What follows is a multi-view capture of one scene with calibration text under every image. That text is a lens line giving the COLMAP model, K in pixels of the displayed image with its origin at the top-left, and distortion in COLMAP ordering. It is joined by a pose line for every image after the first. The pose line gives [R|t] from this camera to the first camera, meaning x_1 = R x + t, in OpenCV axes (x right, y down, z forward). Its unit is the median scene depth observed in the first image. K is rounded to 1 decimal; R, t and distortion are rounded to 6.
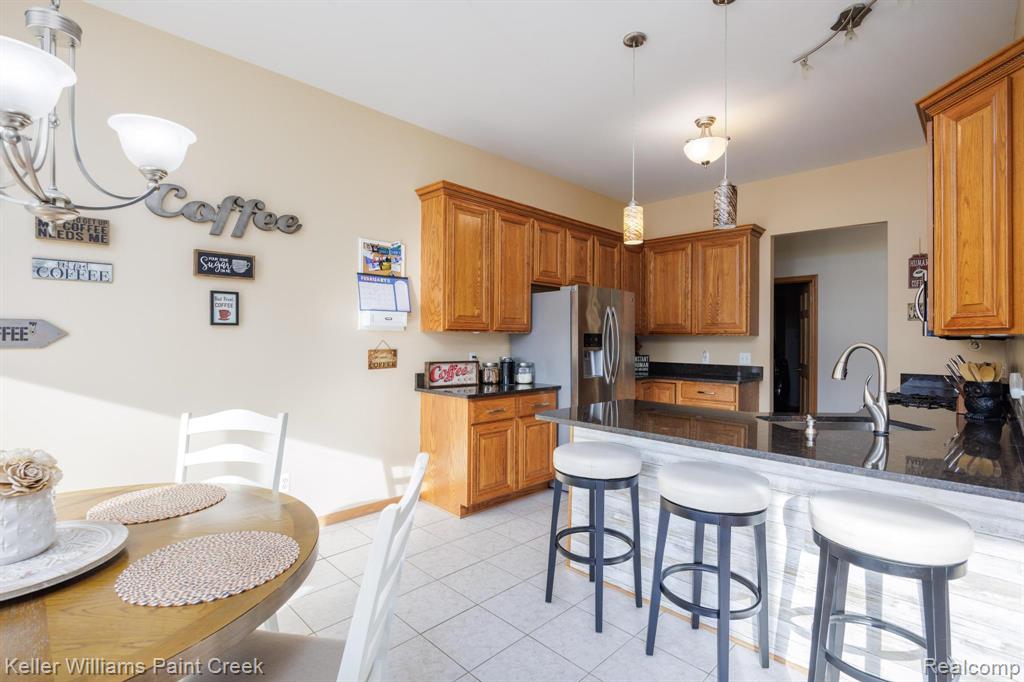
lens RADIAL K [[470.4, 0, 512.9], [0, 470.4, 340.1], [0, 0, 1]] dist [-0.018402, -0.000078]
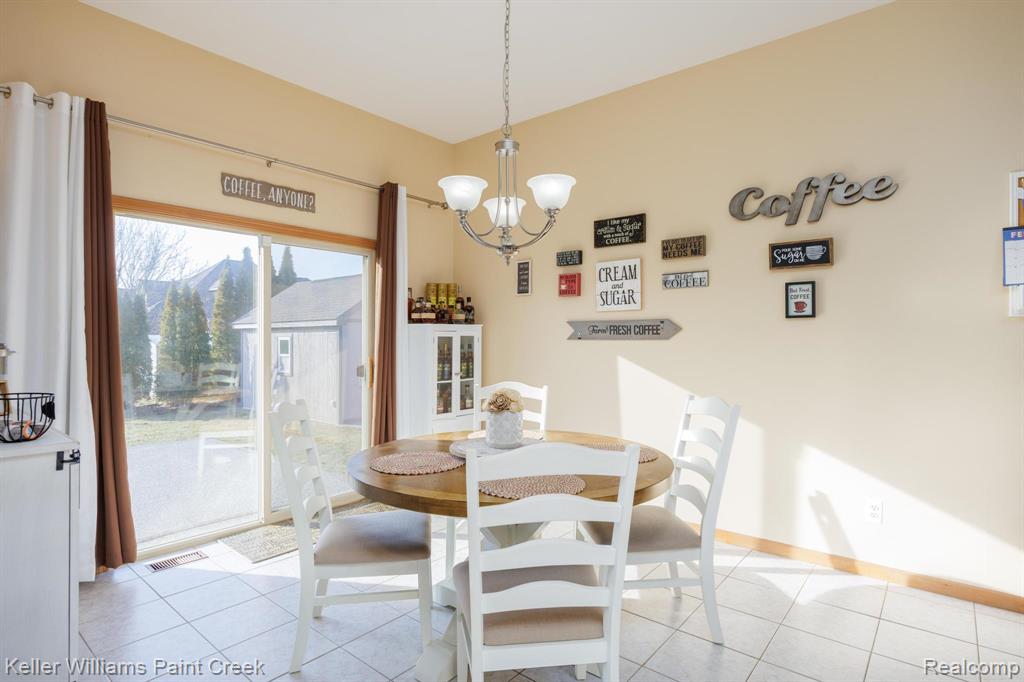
lens RADIAL K [[538.9, 0, 515.8], [0, 538.9, 337.4], [0, 0, 1]] dist [-0.005566, -0.000172]
pose [[0.101865, -0.006644, -0.994776, 0.410187], [-0.004561, 0.999964, -0.007145, 0.018649], [0.994788, 0.005265, 0.101831, 0.317488]]
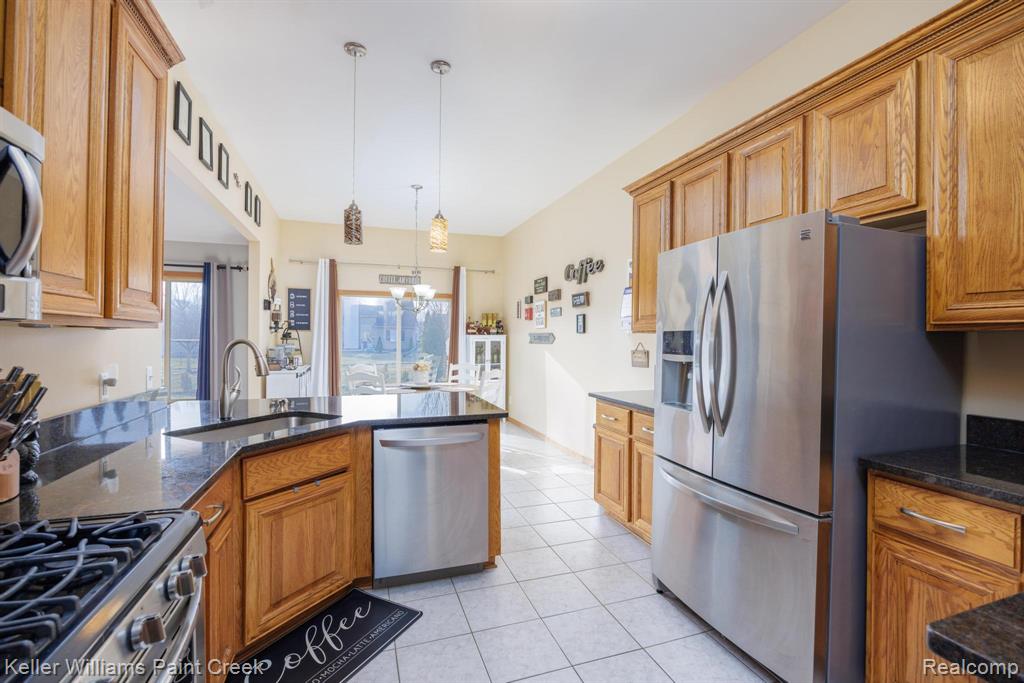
lens RADIAL K [[455.6, 0, 511.1], [0, 455.6, 337.2], [0, 0, 1]] dist [-0.000503, 0.000061]
pose [[-0.437508, -0.011077, -0.899146, 1.084018], [-0.011260, 0.999913, -0.006840, -0.000975], [0.899144, 0.007132, -0.437594, 1.534090]]
